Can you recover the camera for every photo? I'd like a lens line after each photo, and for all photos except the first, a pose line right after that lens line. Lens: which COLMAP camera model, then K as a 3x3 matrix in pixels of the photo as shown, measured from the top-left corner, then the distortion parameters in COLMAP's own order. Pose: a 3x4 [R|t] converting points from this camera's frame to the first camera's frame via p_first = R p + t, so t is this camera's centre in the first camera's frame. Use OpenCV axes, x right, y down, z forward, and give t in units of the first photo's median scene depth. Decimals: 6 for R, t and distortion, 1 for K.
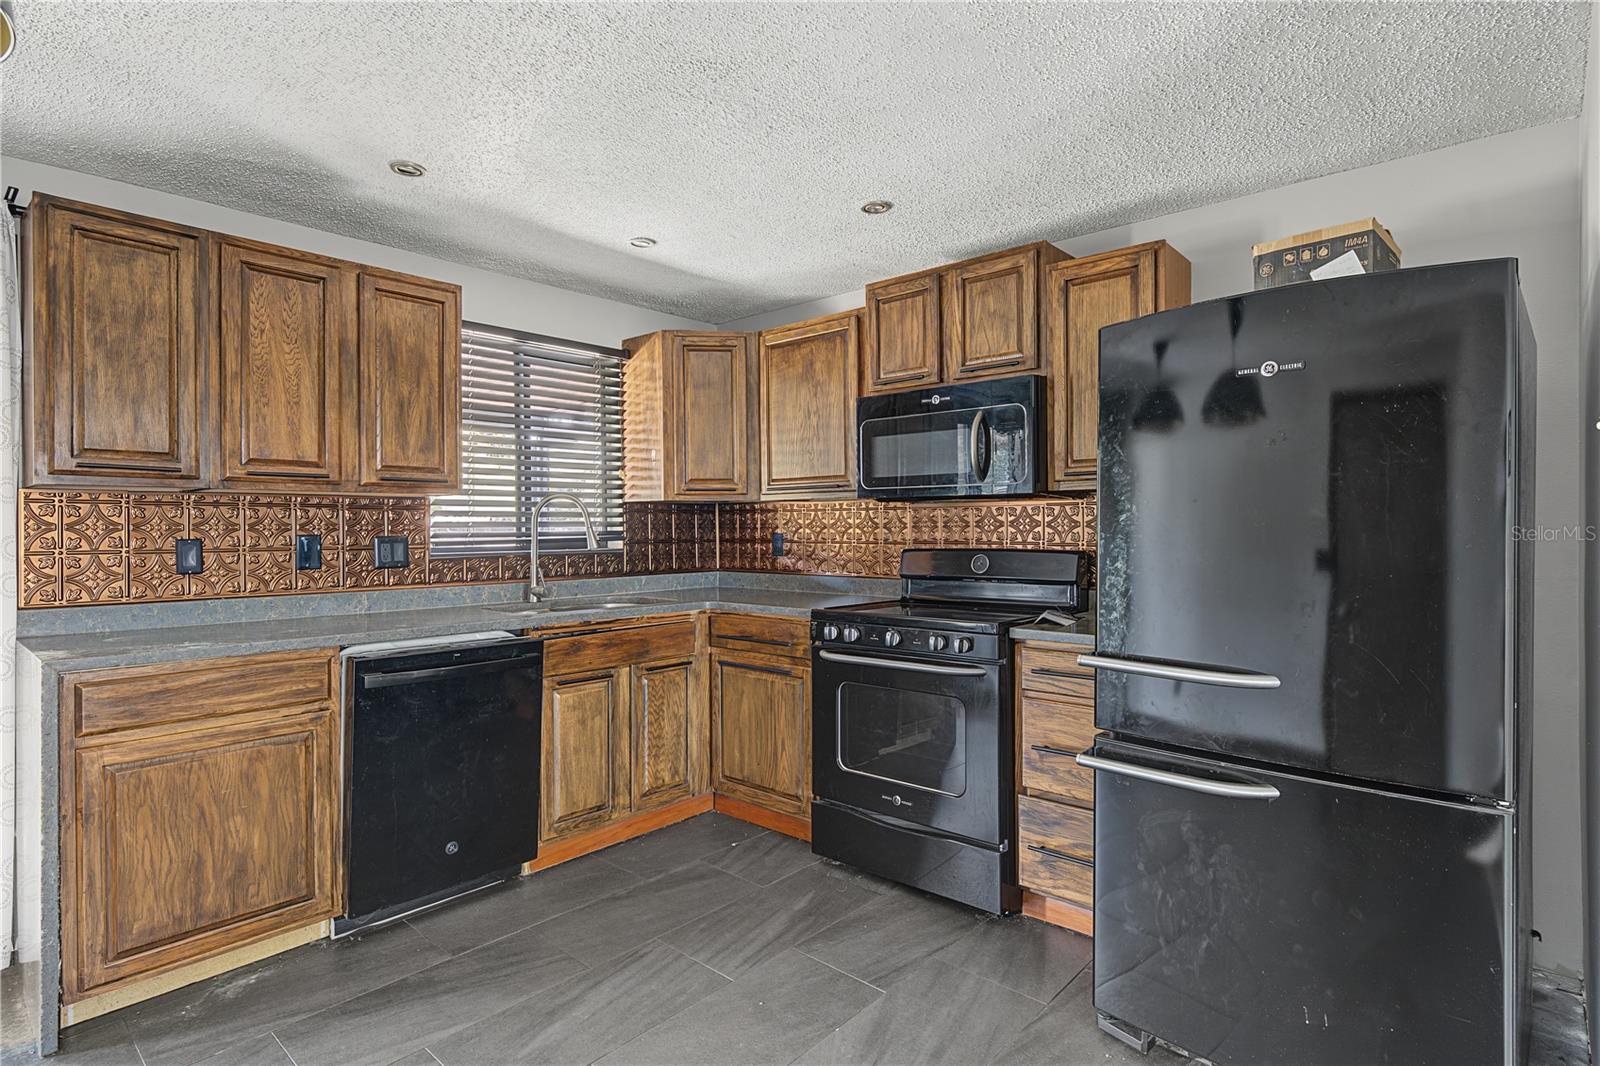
lens RADIAL K [[828.4, 0, 803.1], [0, 828.4, 524.7], [0, 0, 1]] dist [0.002943, -0.004400]
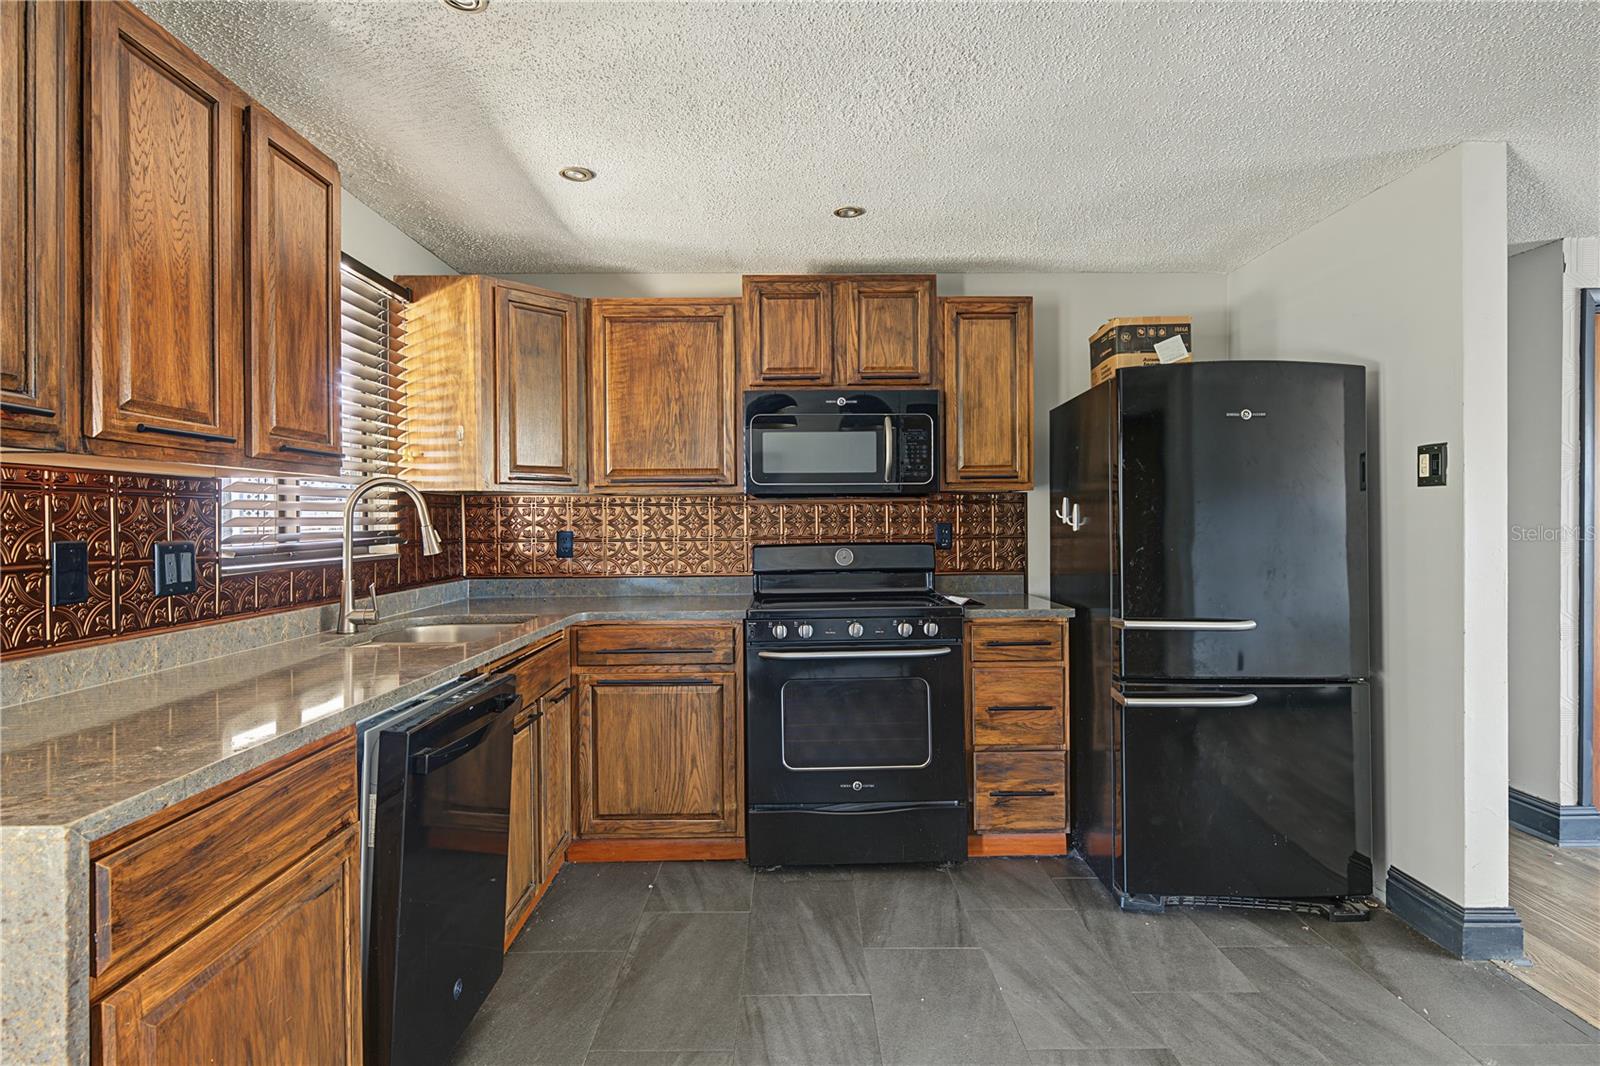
lens RADIAL K [[828.4, 0, 794.5], [0, 828.4, 520.2], [0, 0, 1]] dist [0.002943, -0.004400]
pose [[0.741385, -0.001735, 0.671077, -0.633501], [0.004289, 0.999988, -0.002152, 0.001754], [-0.671066, 0.004474, 0.741384, 0.276734]]
